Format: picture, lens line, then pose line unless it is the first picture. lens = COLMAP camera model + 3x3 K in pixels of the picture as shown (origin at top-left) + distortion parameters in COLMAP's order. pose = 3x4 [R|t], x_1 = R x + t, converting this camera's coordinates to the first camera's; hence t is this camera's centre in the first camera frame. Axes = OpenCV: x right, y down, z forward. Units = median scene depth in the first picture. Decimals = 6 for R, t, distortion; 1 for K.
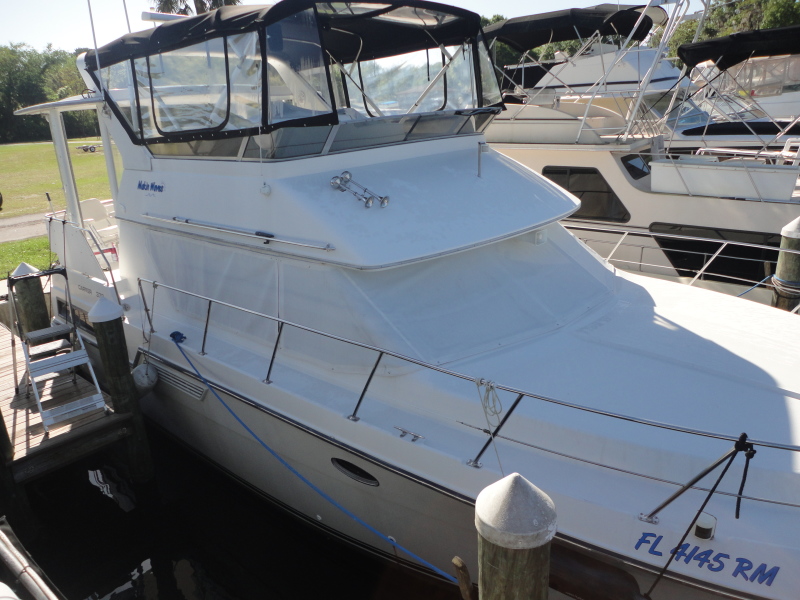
lens RADIAL K [[573.3, 0, 396.5], [0, 573.3, 290.2], [0, 0, 1]] dist [-0.012451, 0.007261]
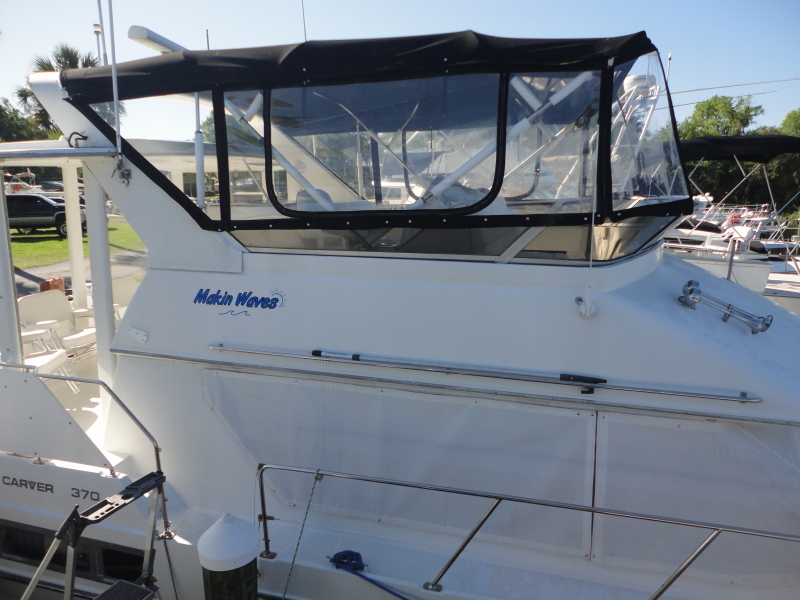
lens RADIAL K [[567.9, 0, 395.9], [0, 567.9, 290.7], [0, 0, 1]] dist [-0.007079, 0.005420]
pose [[0.902939, -0.023245, 0.429139, -0.597611], [0.081471, 0.989688, -0.117814, -0.119309], [-0.421975, 0.141341, 0.895522, 0.448116]]
